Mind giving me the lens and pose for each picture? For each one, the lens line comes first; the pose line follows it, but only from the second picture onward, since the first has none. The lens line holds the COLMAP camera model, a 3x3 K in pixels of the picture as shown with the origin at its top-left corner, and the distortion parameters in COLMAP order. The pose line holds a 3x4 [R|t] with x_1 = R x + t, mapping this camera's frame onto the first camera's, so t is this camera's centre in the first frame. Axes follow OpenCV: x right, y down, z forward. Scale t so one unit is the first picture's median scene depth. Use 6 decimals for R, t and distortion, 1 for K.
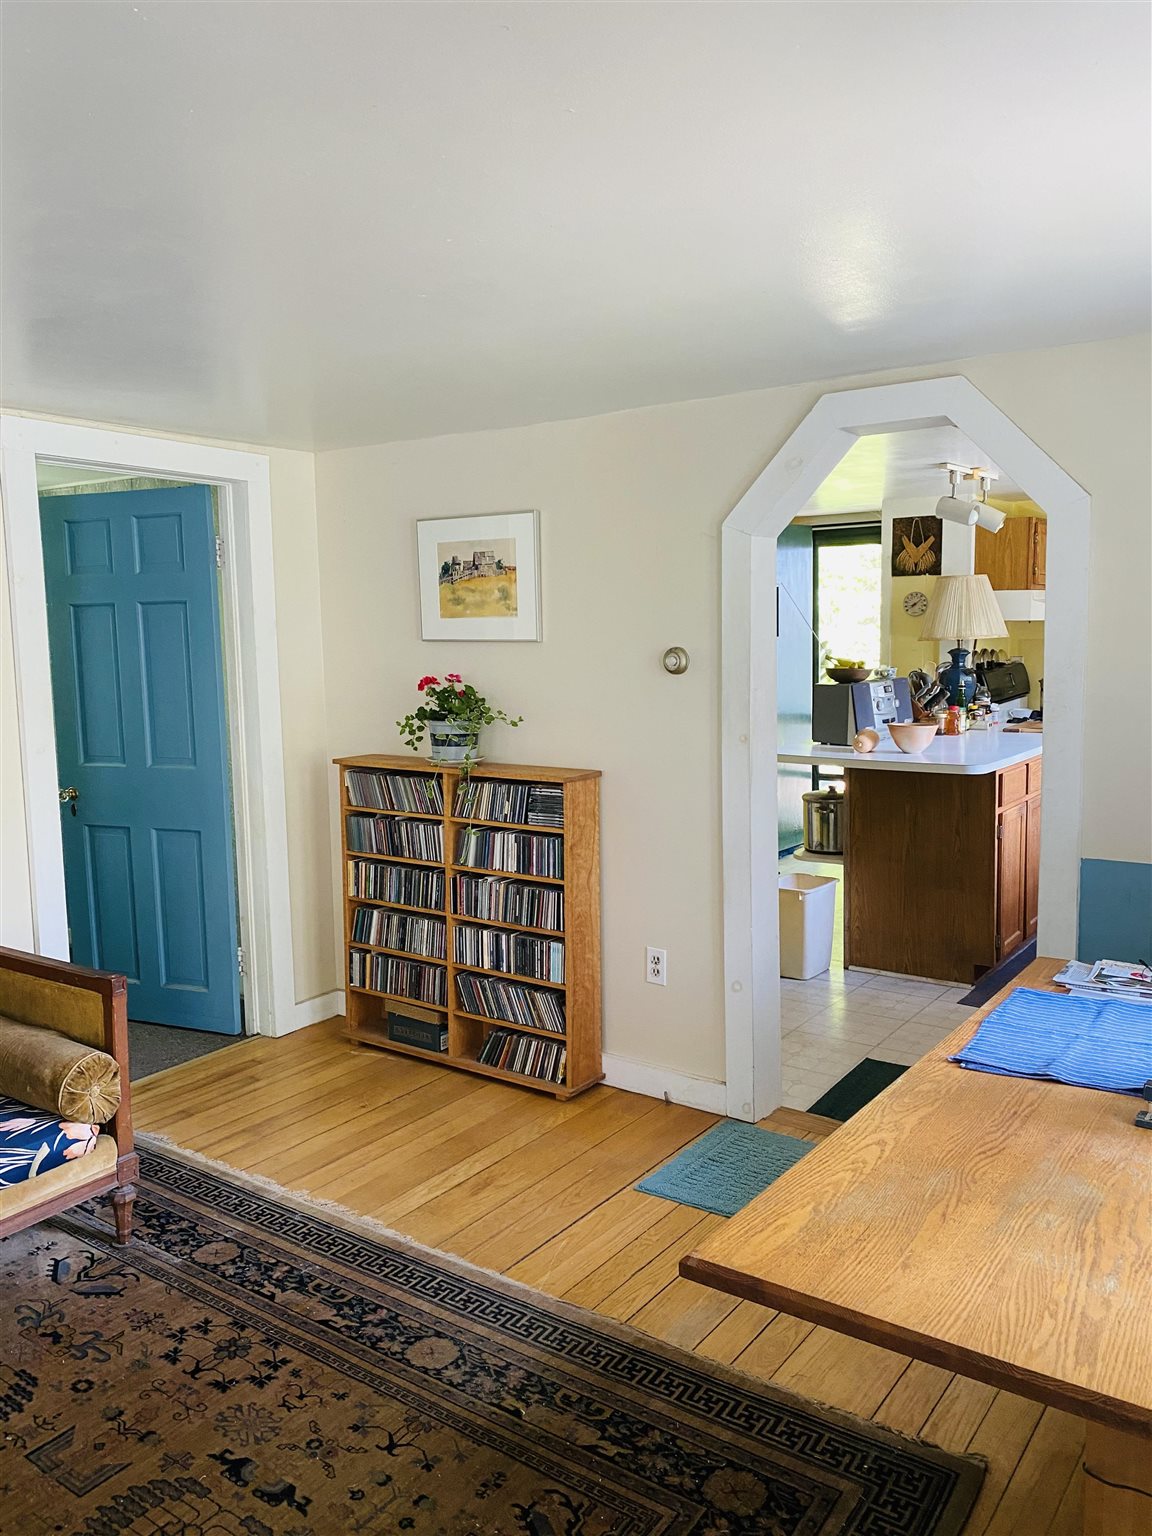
lens RADIAL K [[1170.6, 0, 569.4], [0, 1170.6, 758.8], [0, 0, 1]] dist [0.013463, -0.008260]
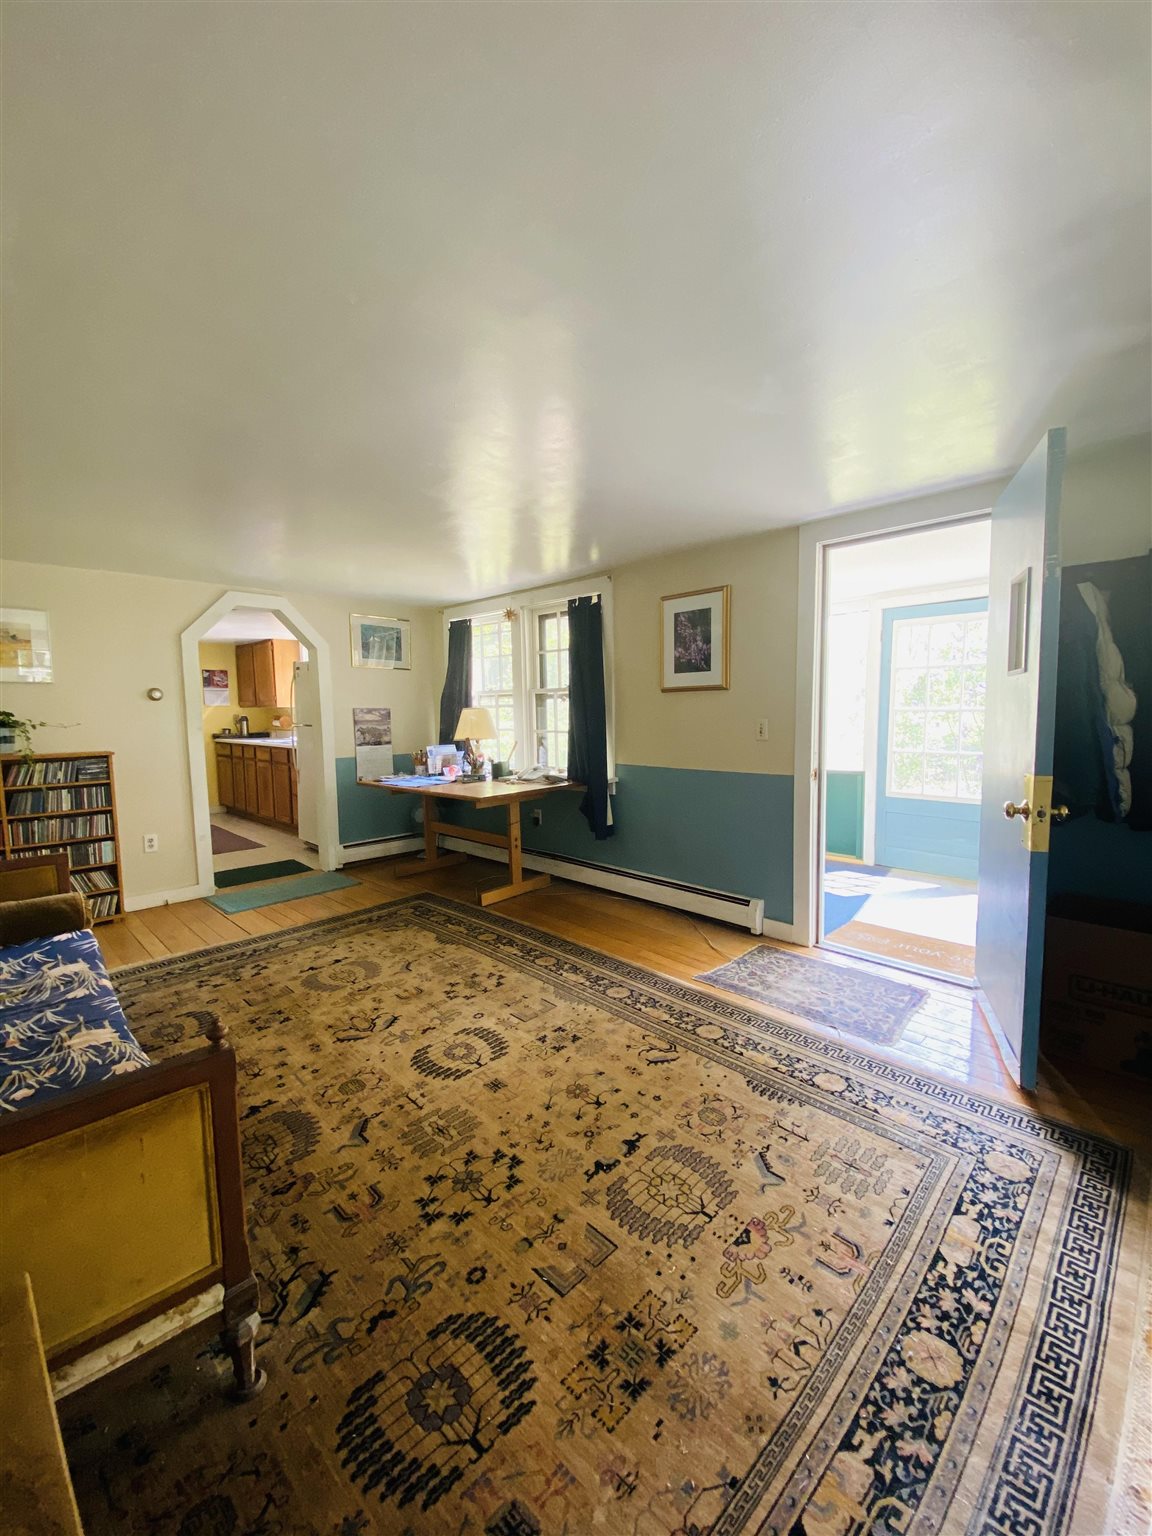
lens RADIAL K [[614.2, 0, 577.9], [0, 614.2, 773.4], [0, 0, 1]] dist [0.049359, -0.037030]
pose [[0.161288, -0.081588, 0.983529, -0.566757], [0.119290, 0.990882, 0.062636, 0.048106], [-0.979671, 0.107223, 0.169550, 0.034980]]
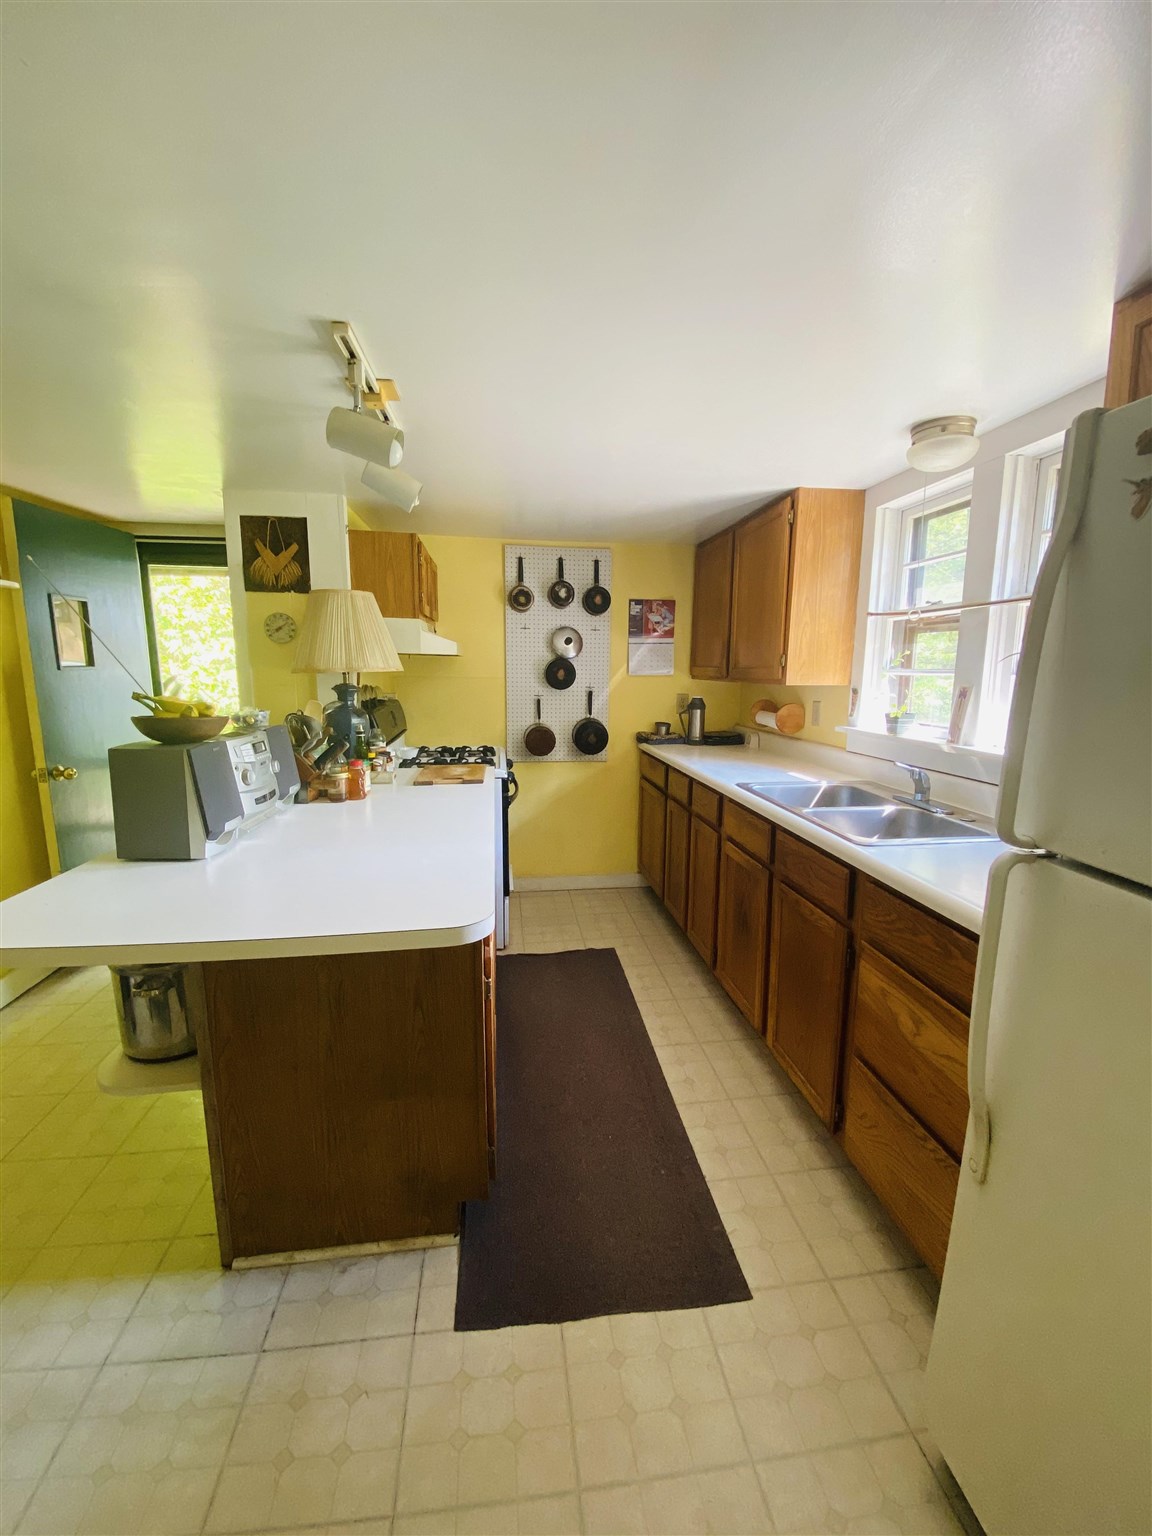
lens RADIAL K [[614.2, 0, 577.9], [0, 614.2, 773.4], [0, 0, 1]] dist [0.049359, -0.037030]
pose [[0.727887, -0.091304, 0.679591, 0.160022], [0.058011, 0.995742, 0.071646, -0.056471], [-0.683238, -0.012727, 0.730085, 0.607372]]
